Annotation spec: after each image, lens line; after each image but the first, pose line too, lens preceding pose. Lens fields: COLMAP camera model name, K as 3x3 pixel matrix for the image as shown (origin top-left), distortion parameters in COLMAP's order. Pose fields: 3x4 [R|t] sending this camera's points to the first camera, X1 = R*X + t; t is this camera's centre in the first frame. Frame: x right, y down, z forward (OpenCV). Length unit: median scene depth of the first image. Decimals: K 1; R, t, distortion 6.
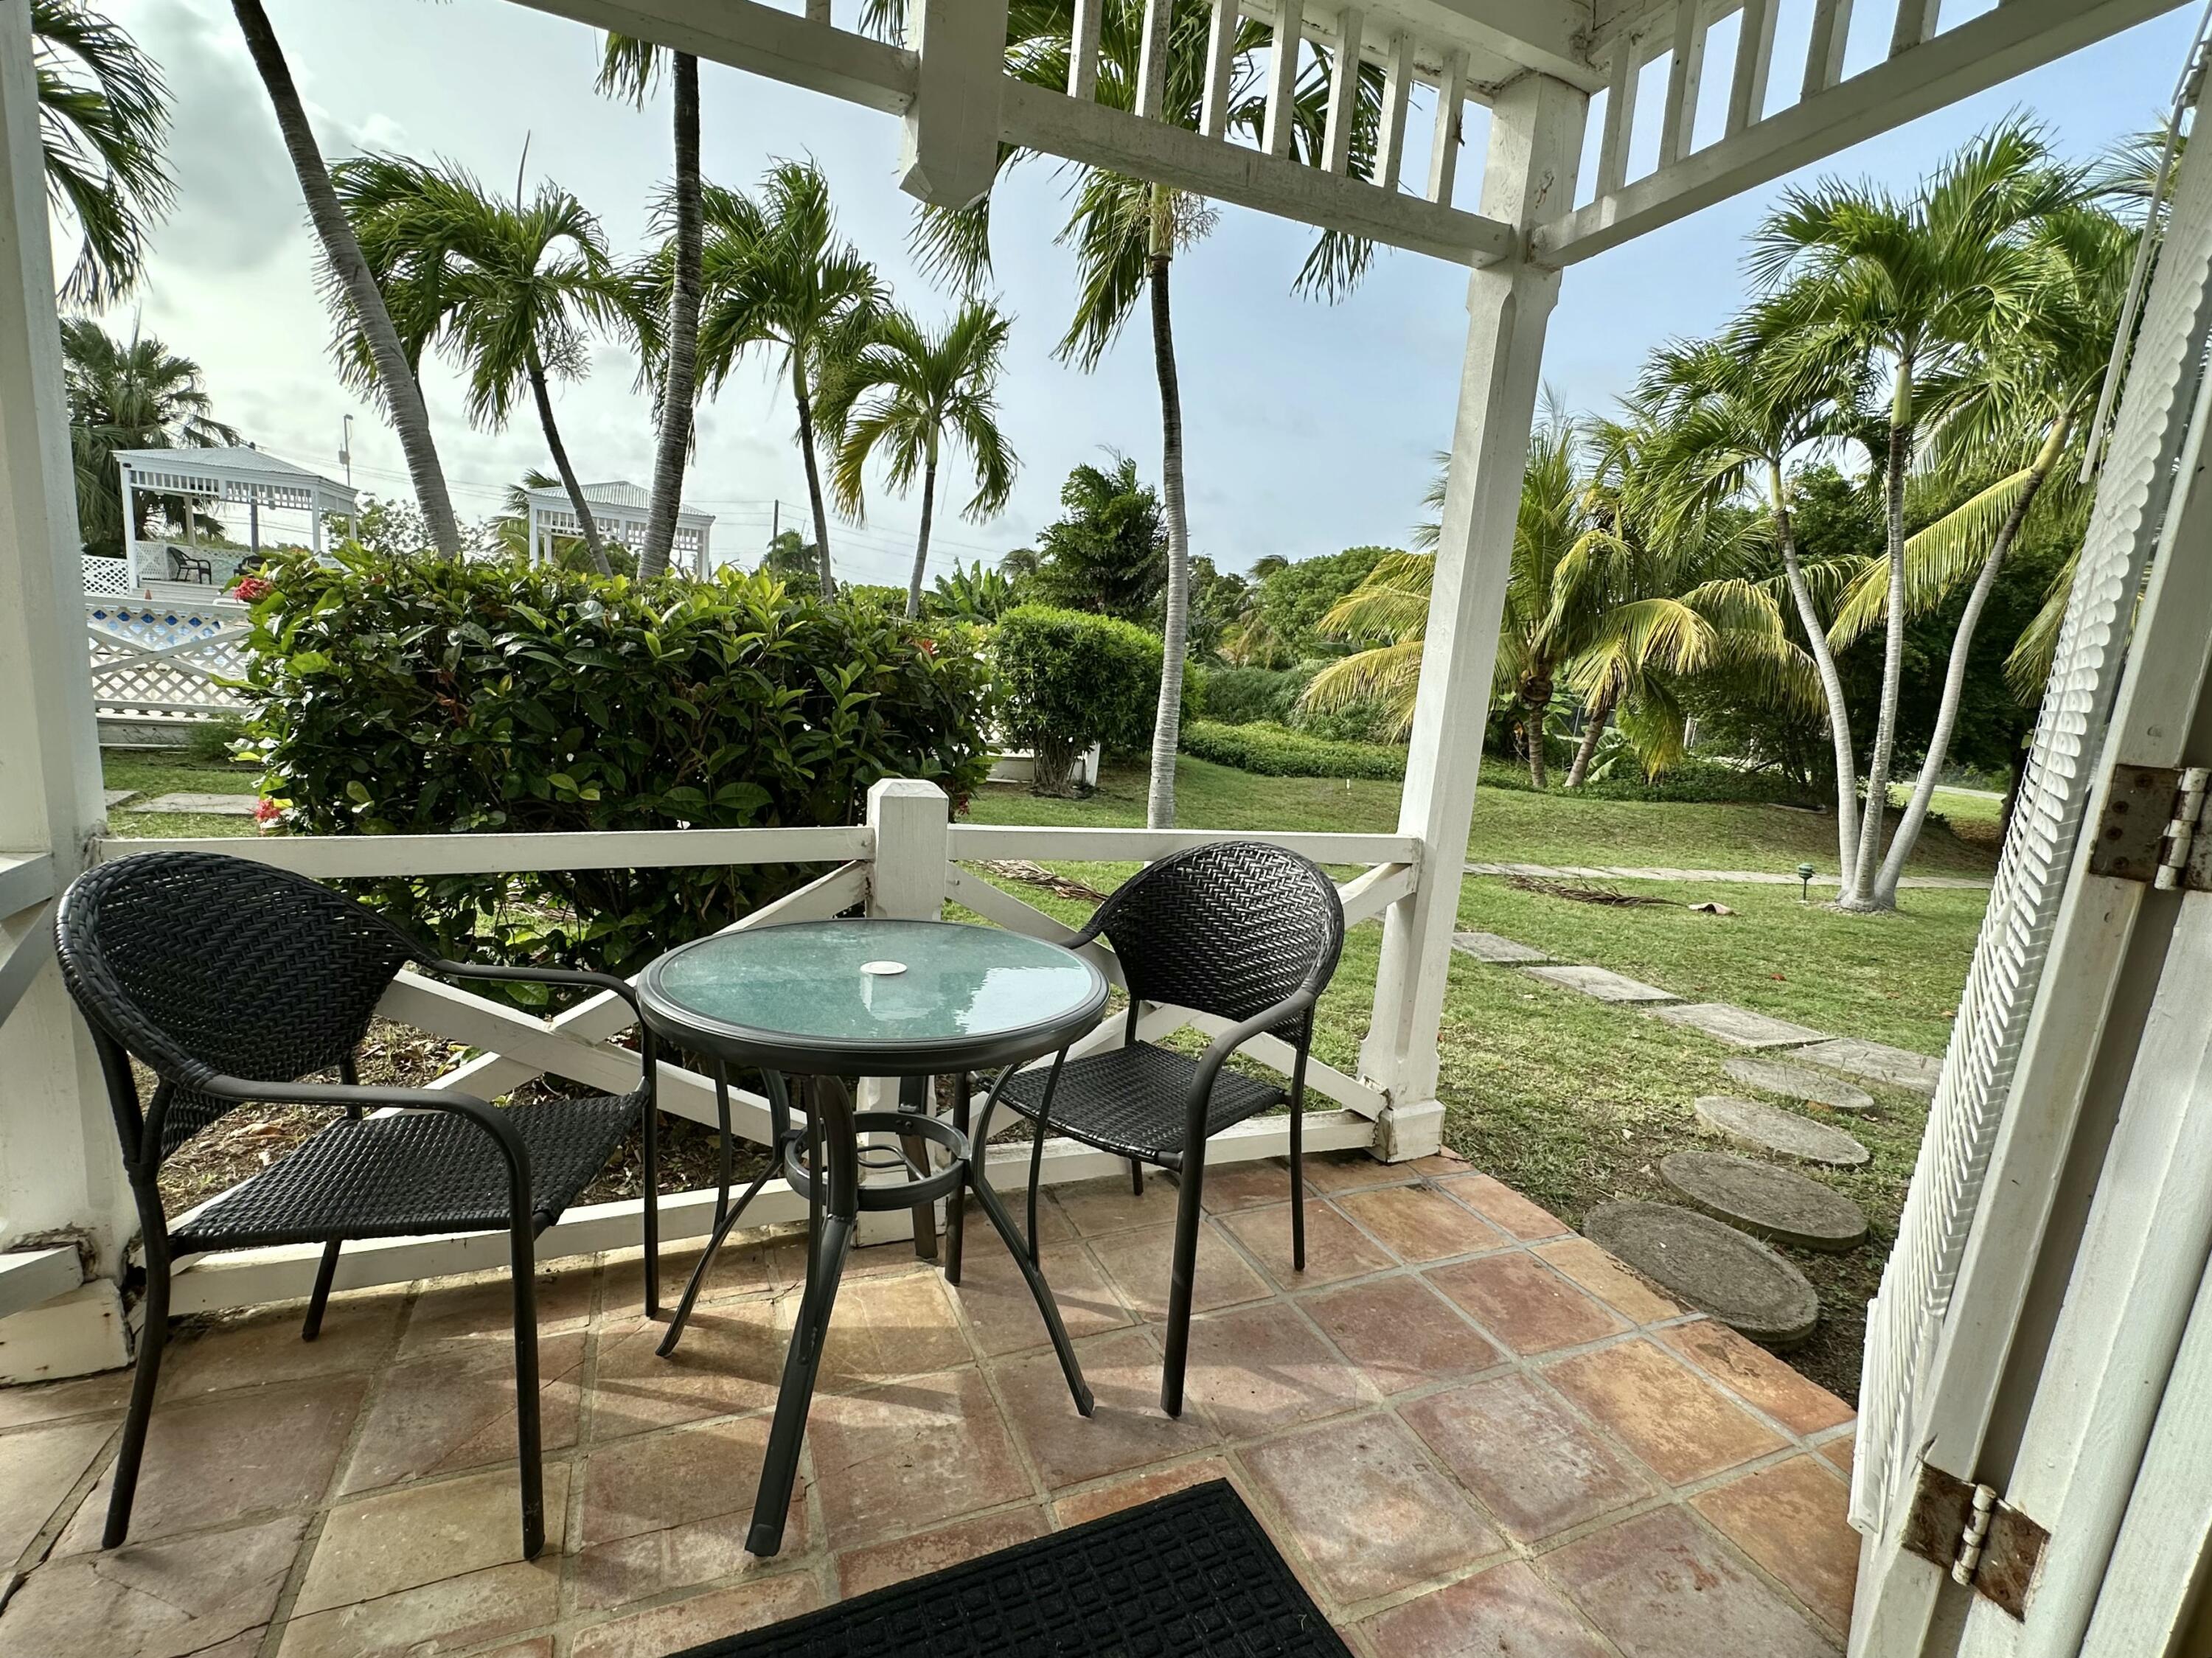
lens RADIAL K [[886.8, 0, 1104.2], [0, 886.8, 842.8], [0, 0, 1]] dist [-0.005528, 0.000962]
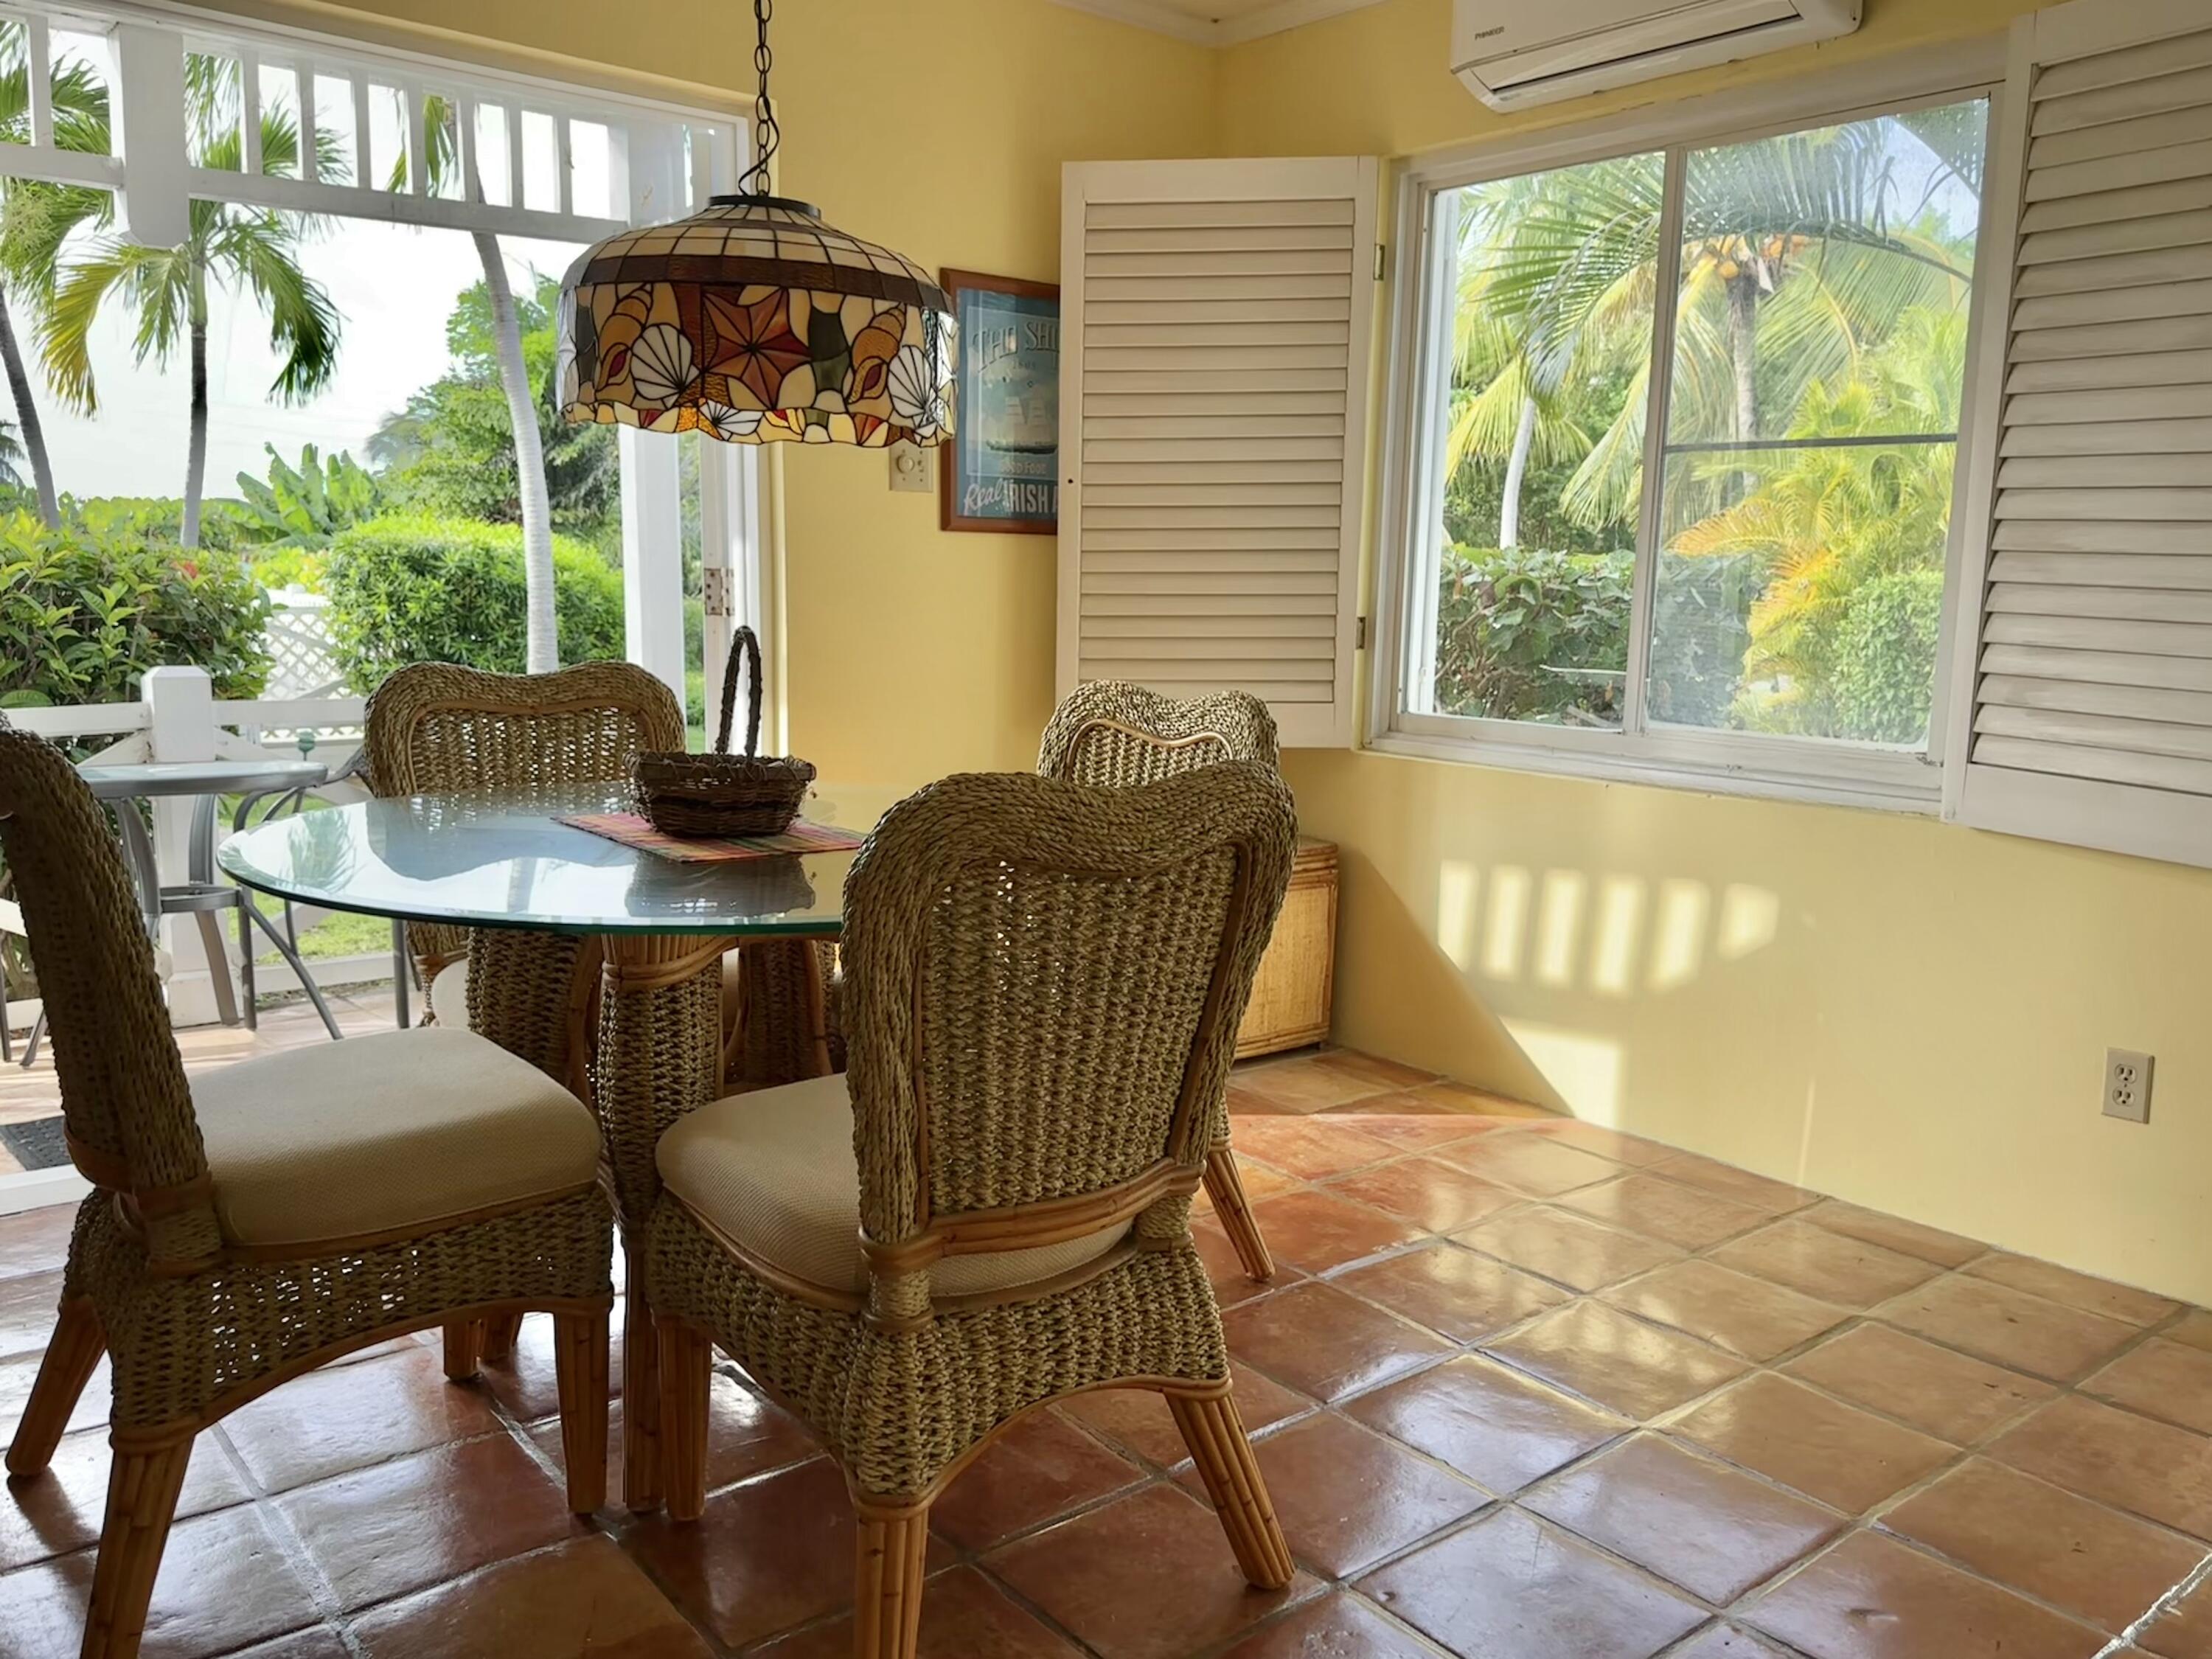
lens RADIAL K [[1733.1, 0, 1113.2], [0, 1733.1, 880.2], [0, 0, 1]] dist [0.002119, -0.005711]
pose [[0.964140, -0.110423, 0.241333, 0.120182], [0.119685, 0.992521, -0.024014, 0.122361], [-0.236877, 0.052037, 0.970145, -0.464816]]
